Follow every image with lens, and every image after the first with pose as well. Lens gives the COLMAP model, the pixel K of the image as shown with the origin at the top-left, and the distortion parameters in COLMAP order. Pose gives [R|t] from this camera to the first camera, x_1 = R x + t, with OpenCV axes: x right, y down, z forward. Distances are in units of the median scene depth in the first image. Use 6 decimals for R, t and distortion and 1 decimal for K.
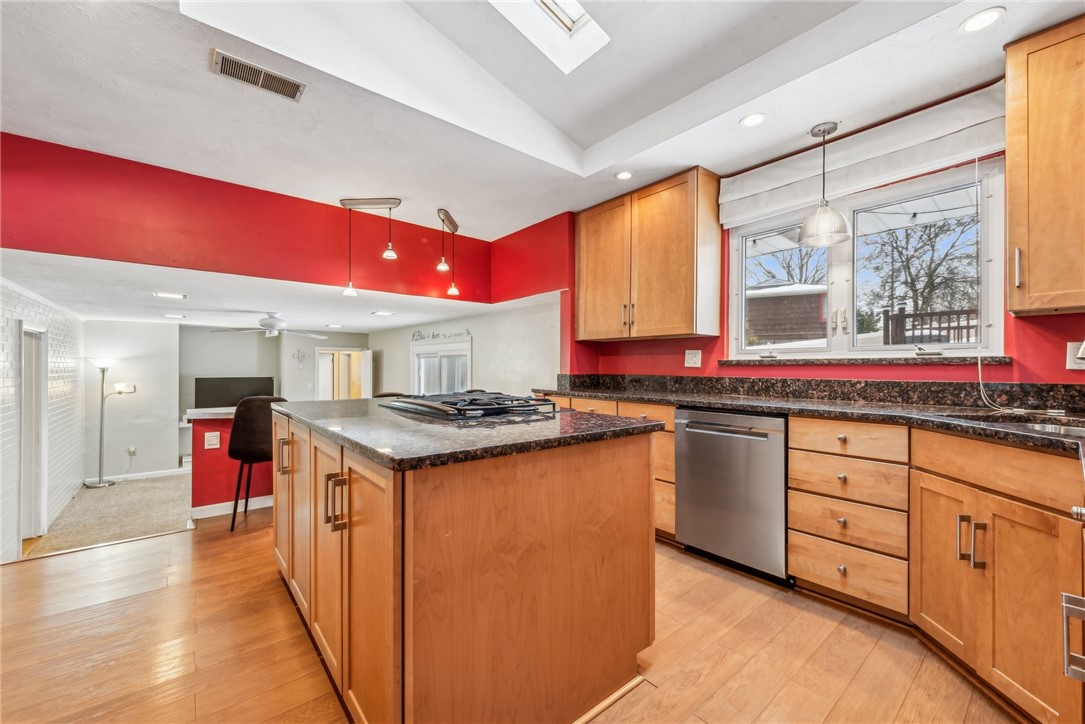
lens RADIAL K [[434.1, 0, 542.5], [0, 434.1, 362.0], [0, 0, 1]] dist [0.001333, 0.000001]
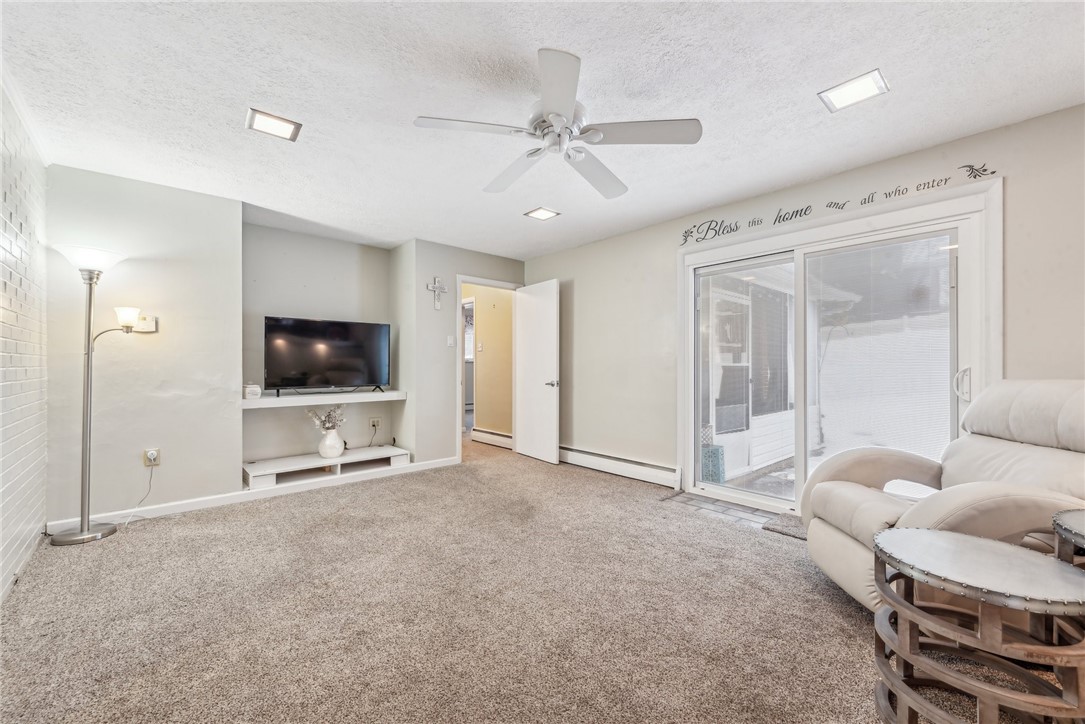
lens RADIAL K [[434.1, 0, 542.5], [0, 434.1, 362.0], [0, 0, 1]] dist [0.001333, 0.000001]
pose [[0.999276, -0.003196, 0.037904, -0.549955], [0.003230, 0.999994, -0.000828, 0.106277], [-0.037901, 0.000950, 0.999281, 0.523452]]
